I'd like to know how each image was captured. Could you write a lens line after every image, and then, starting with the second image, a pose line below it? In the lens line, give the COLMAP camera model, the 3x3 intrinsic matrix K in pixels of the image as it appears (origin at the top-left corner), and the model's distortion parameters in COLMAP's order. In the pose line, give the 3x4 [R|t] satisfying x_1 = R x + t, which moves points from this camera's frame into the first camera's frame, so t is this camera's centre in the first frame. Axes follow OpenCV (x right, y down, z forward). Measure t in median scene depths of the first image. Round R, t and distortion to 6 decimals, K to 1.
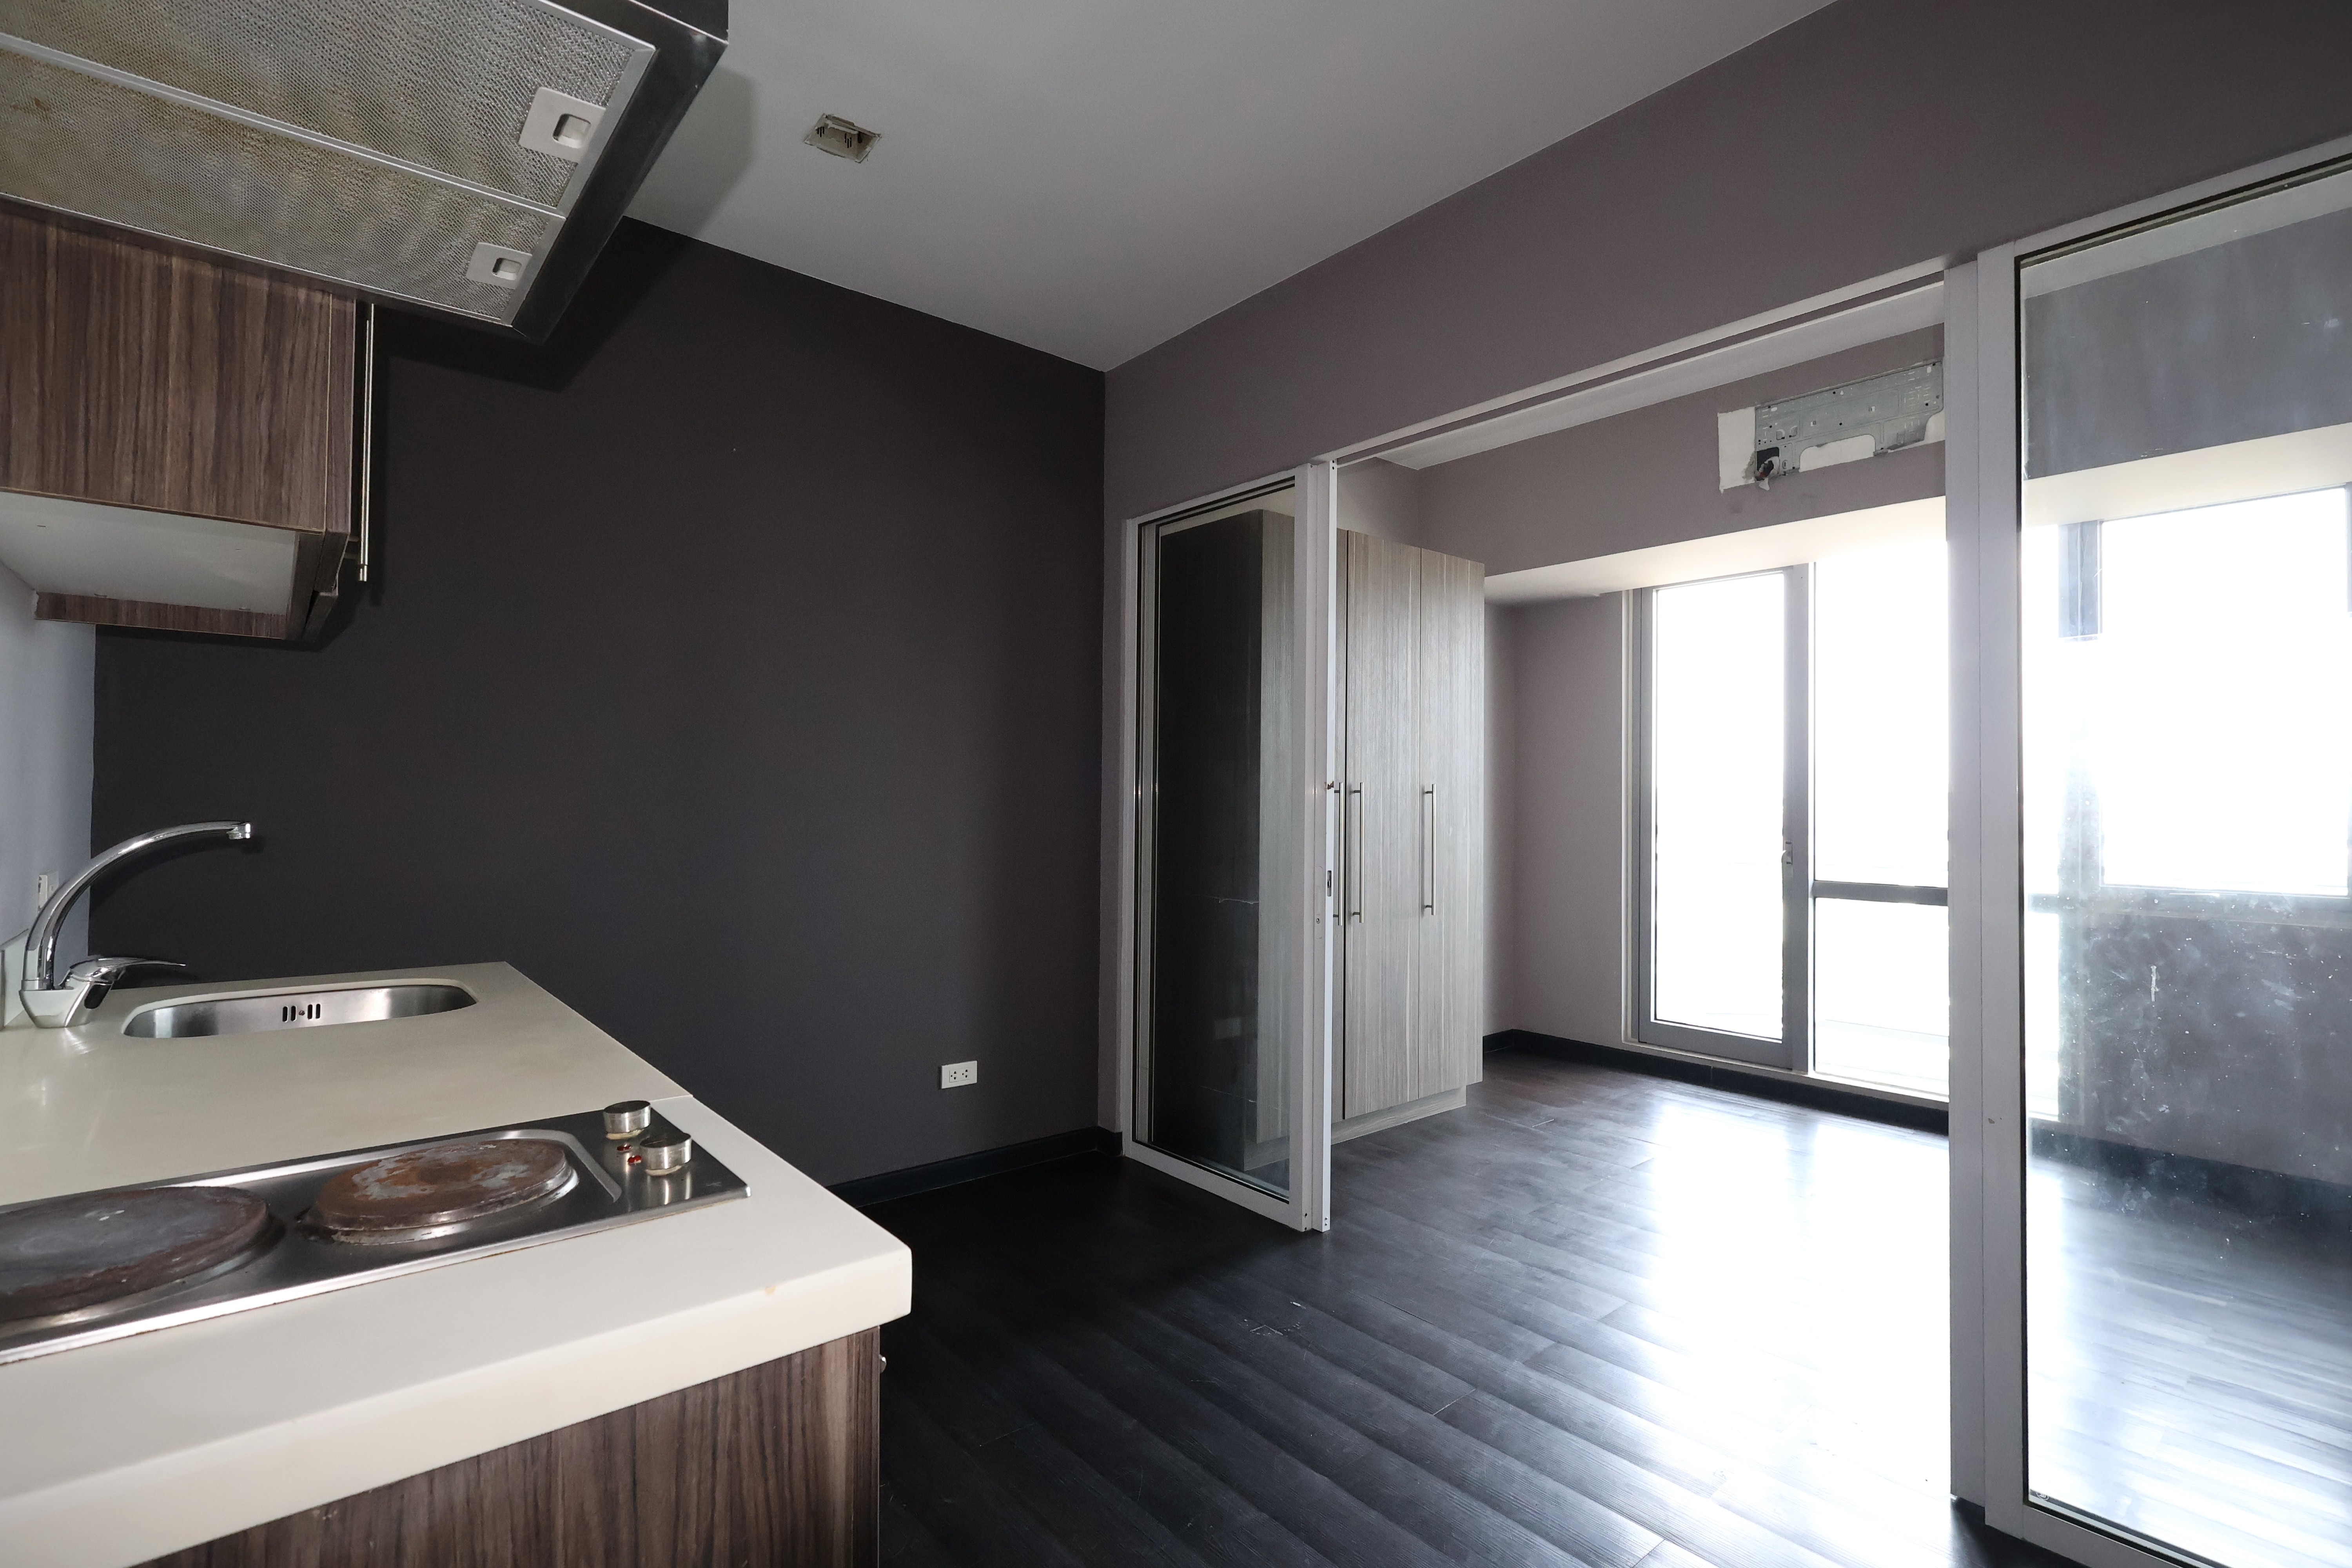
lens RADIAL K [[1089.5, 0, 1182.3], [0, 1089.5, 787.2], [0, 0, 1]] dist [-0.004793, 0.003603]
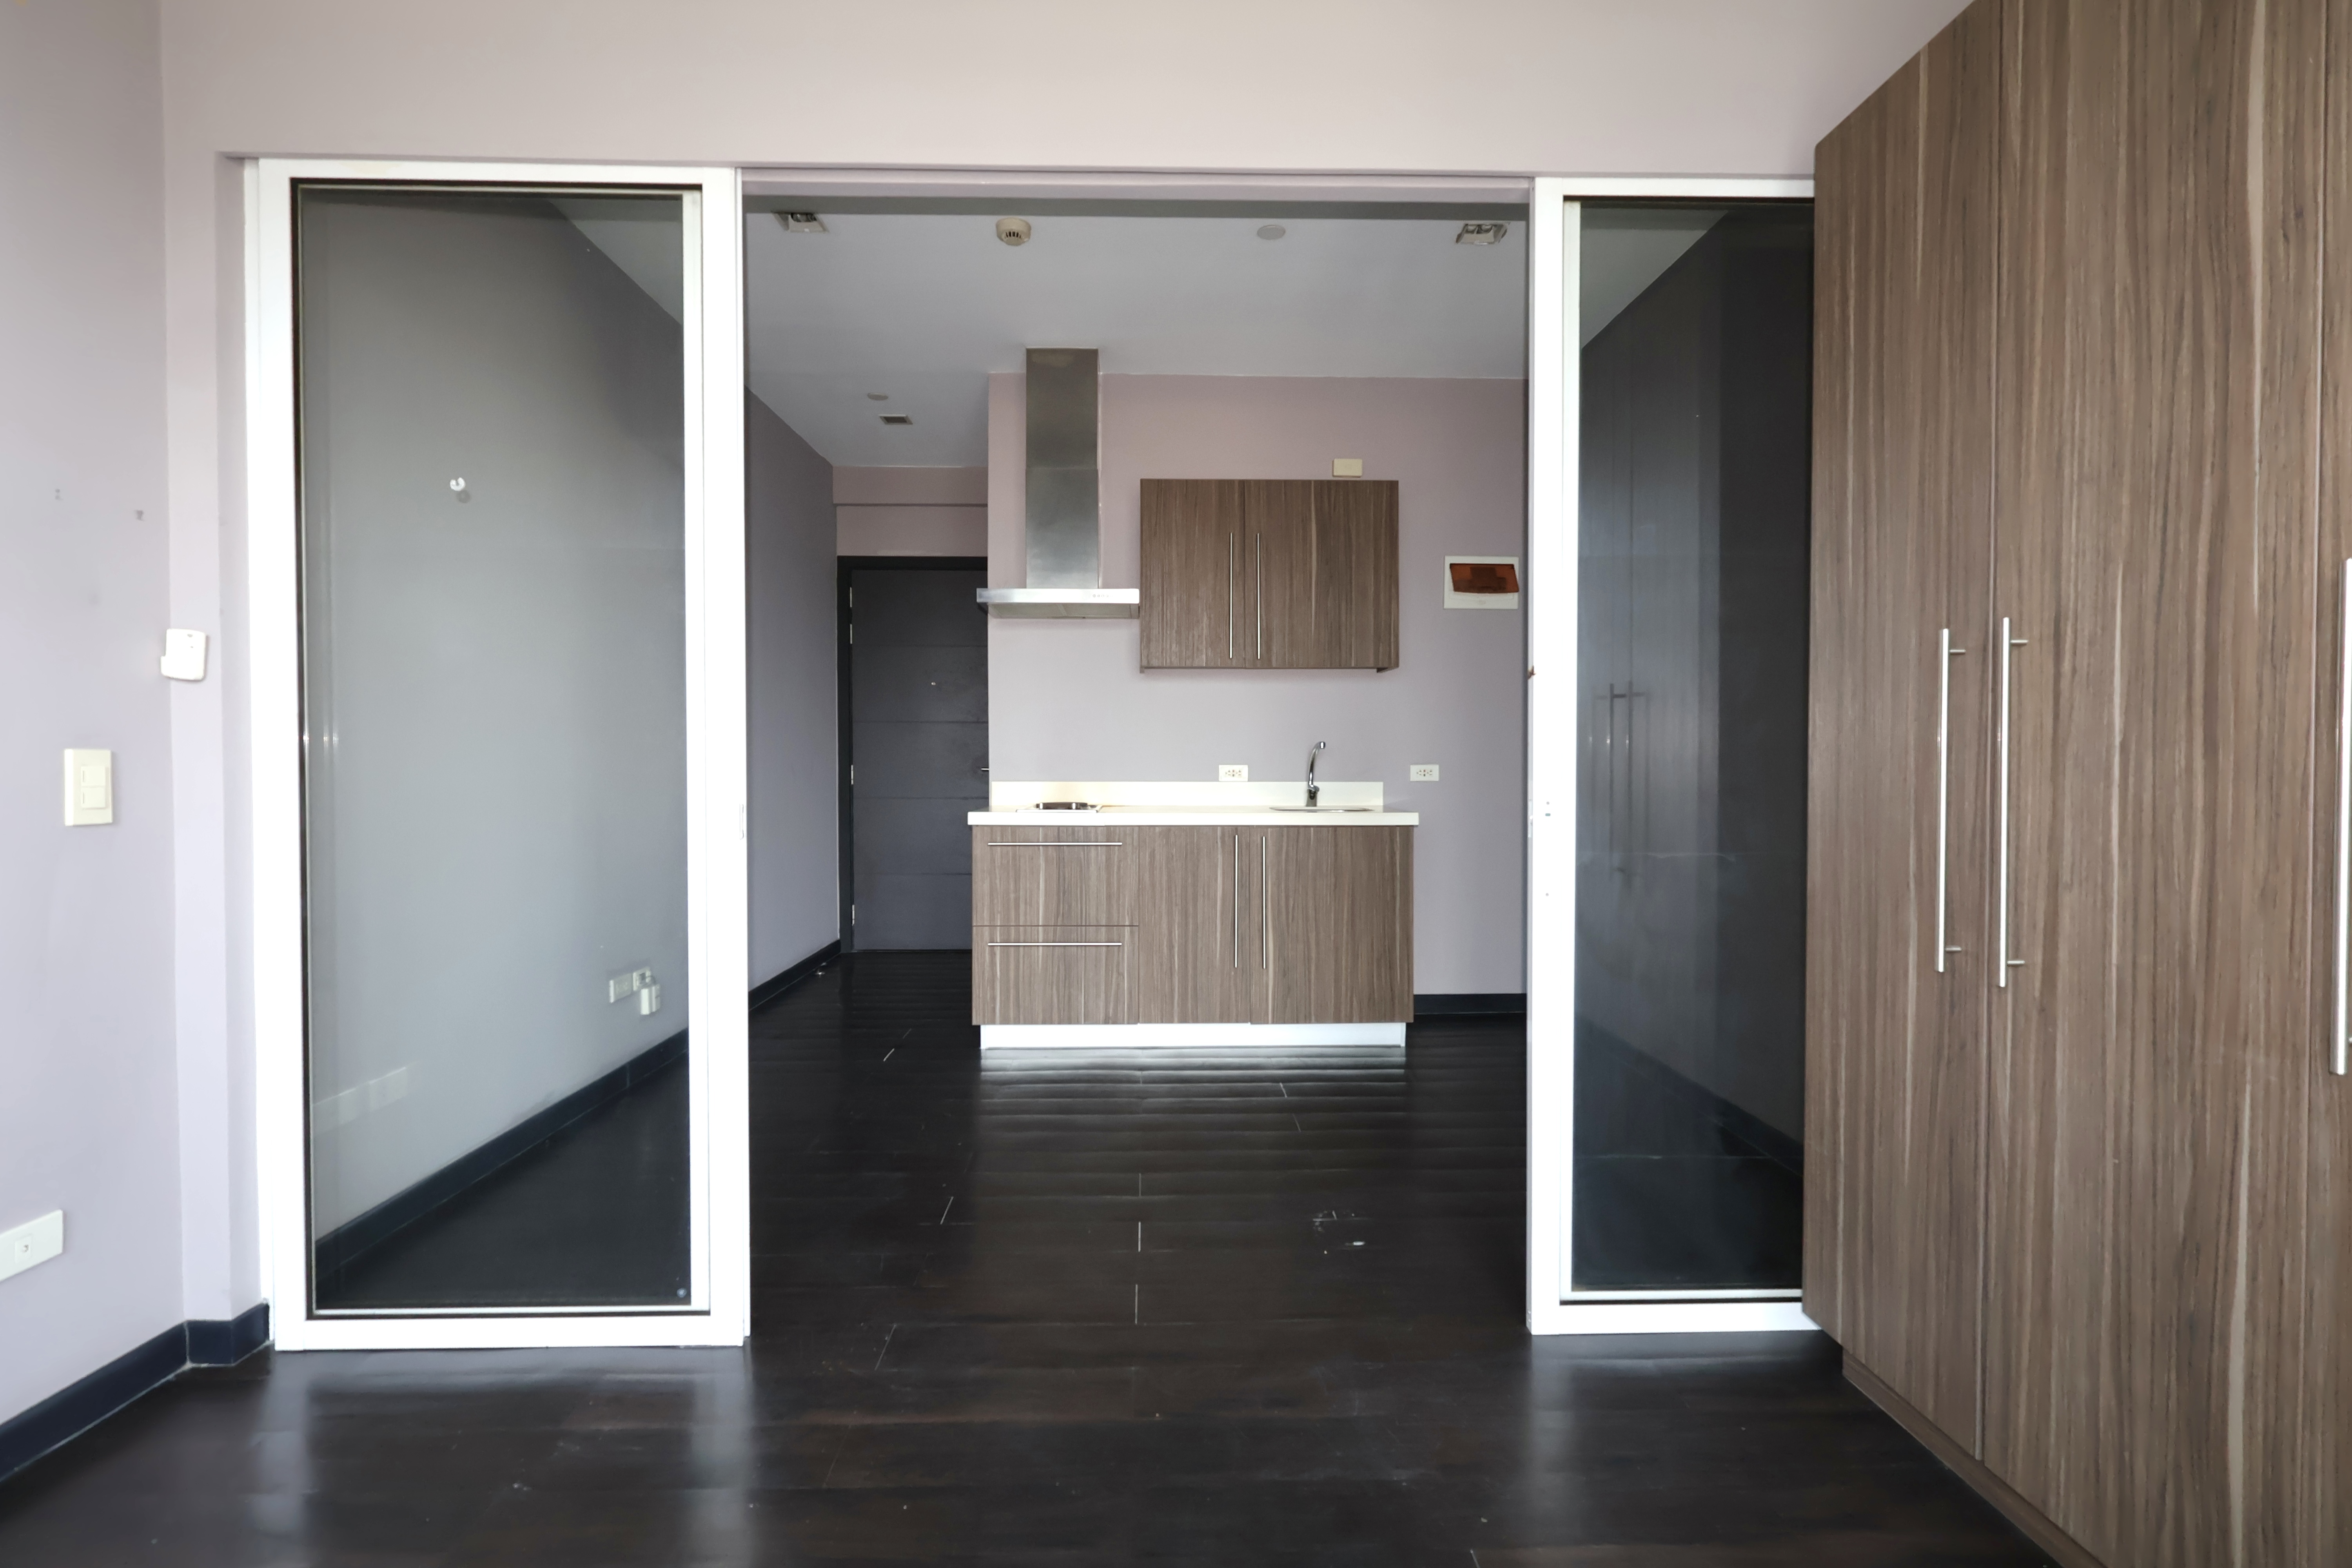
lens RADIAL K [[1089.5, 0, 1173.6], [0, 1089.5, 781.6], [0, 0, 1]] dist [-0.004793, 0.003603]
pose [[-0.632996, 0.003846, -0.774146, 0.640331], [0.000333, 0.999989, 0.004696, 0.051009], [0.774155, 0.002715, -0.632990, 1.009129]]
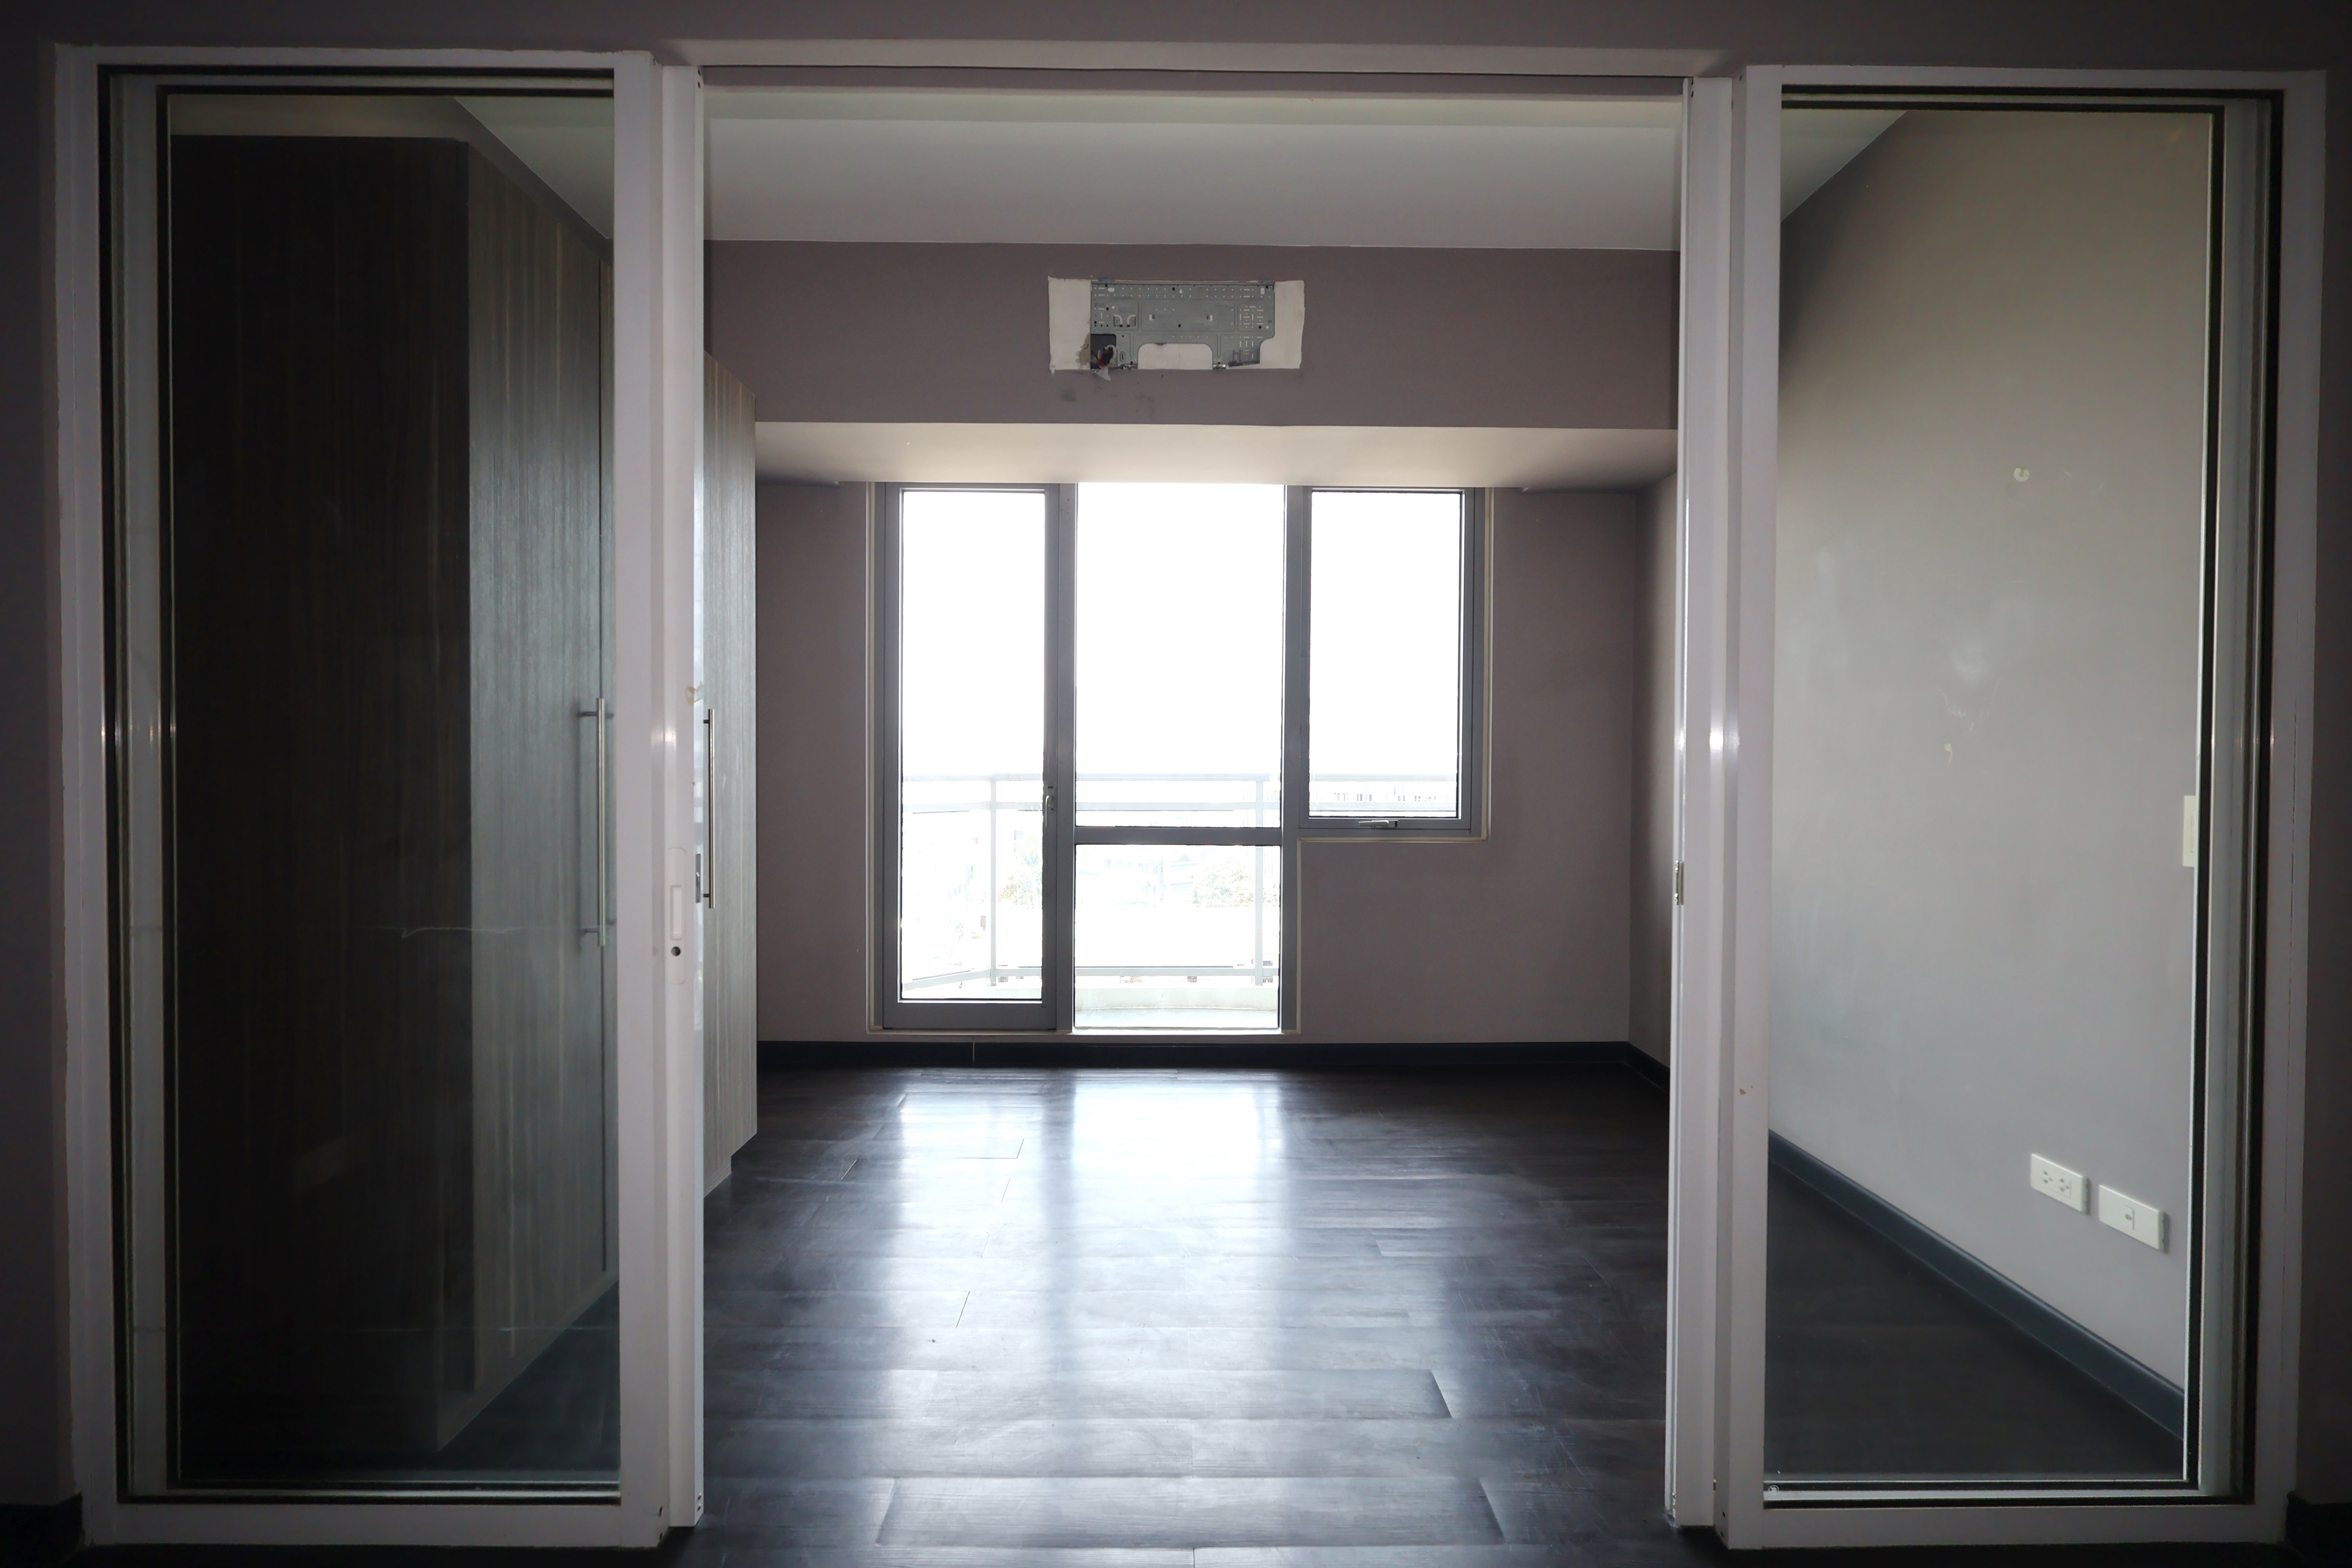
lens RADIAL K [[1089.5, 0, 1182.4], [0, 1089.5, 783.0], [0, 0, 1]] dist [-0.004793, 0.003603]
pose [[0.639642, -0.020188, 0.768408, -0.098181], [-0.009751, 0.999362, 0.034373, 0.017398], [-0.768611, -0.029479, 0.639037, 0.384751]]
